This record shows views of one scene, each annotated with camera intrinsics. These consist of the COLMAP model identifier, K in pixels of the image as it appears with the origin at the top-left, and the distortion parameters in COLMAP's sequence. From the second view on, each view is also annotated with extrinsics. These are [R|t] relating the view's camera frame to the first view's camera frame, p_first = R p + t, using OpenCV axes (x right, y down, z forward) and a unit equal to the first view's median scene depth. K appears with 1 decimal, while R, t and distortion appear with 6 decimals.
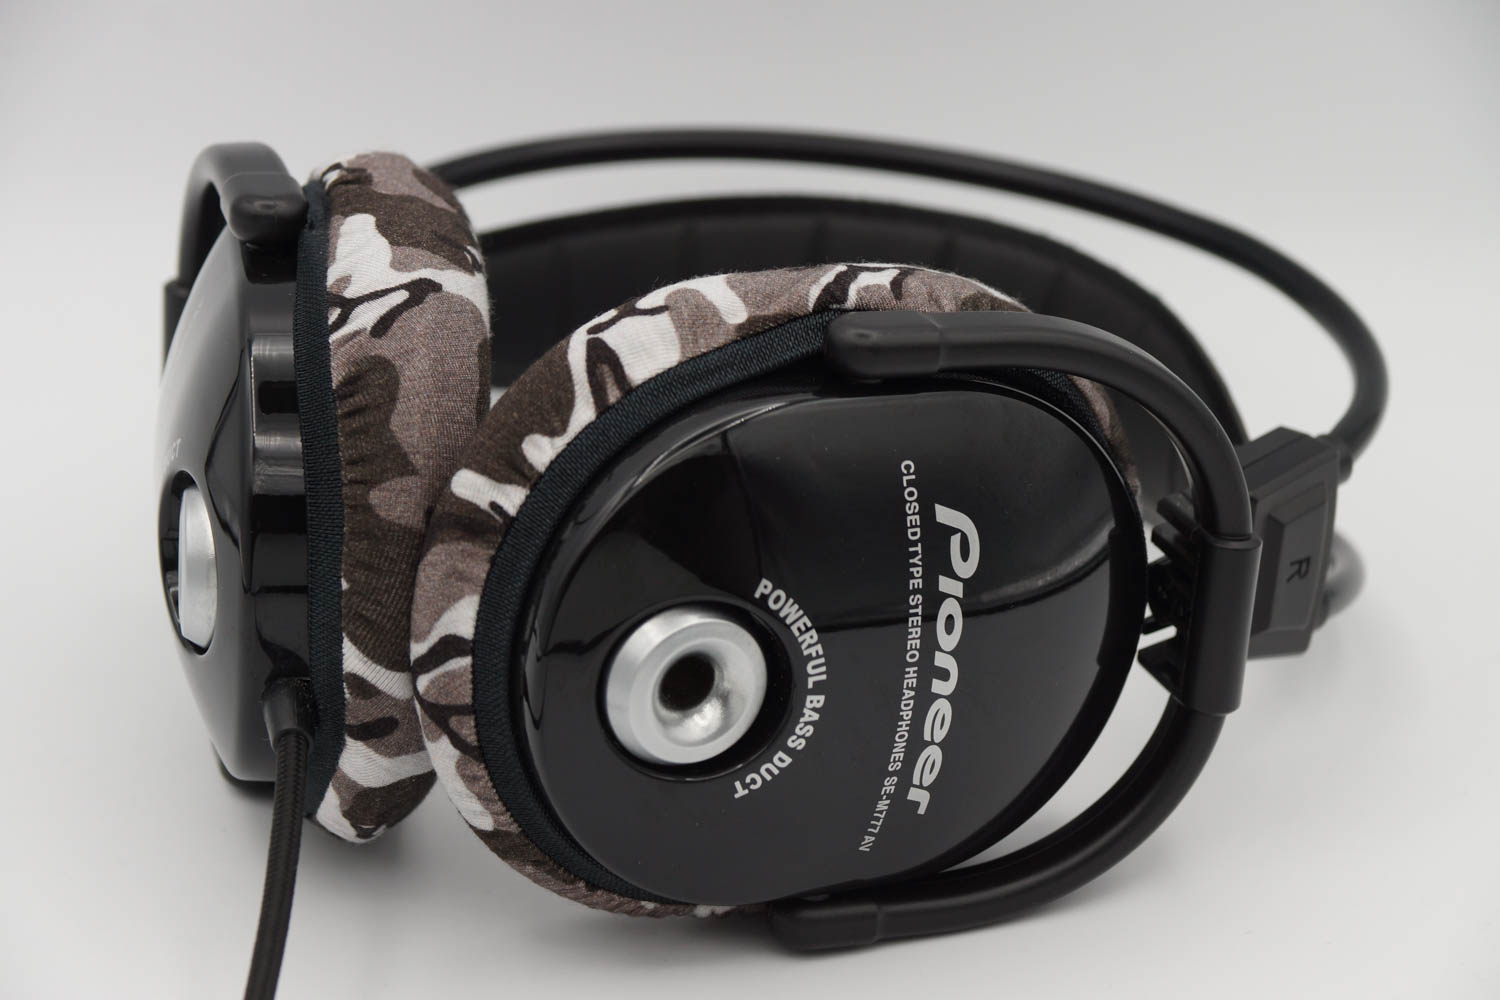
lens RADIAL K [[4531.1, 0, 750.0], [0, 4531.1, 500.0], [0, 0, 1]] dist [0.116389, 0.283345]
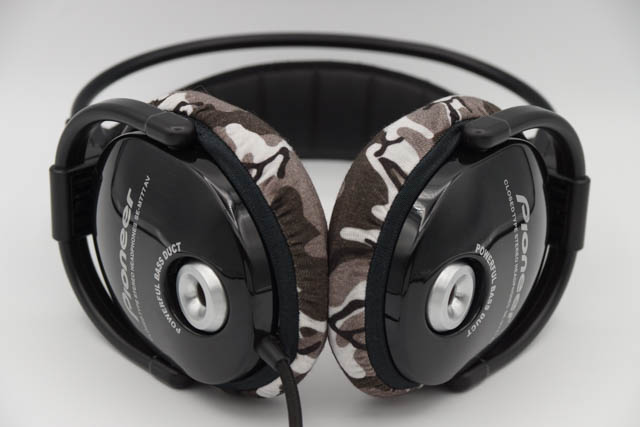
lens RADIAL K [[1933.3, 0, 320.0], [0, 1933.3, 213.5], [0, 0, 1]] dist [0.116389, 0.283345]
pose [[0.874884, -0.231038, 0.425675, -0.478619], [0.197555, 0.972683, 0.121897, -0.132399], [-0.442210, -0.022552, 0.896628, 0.142141]]
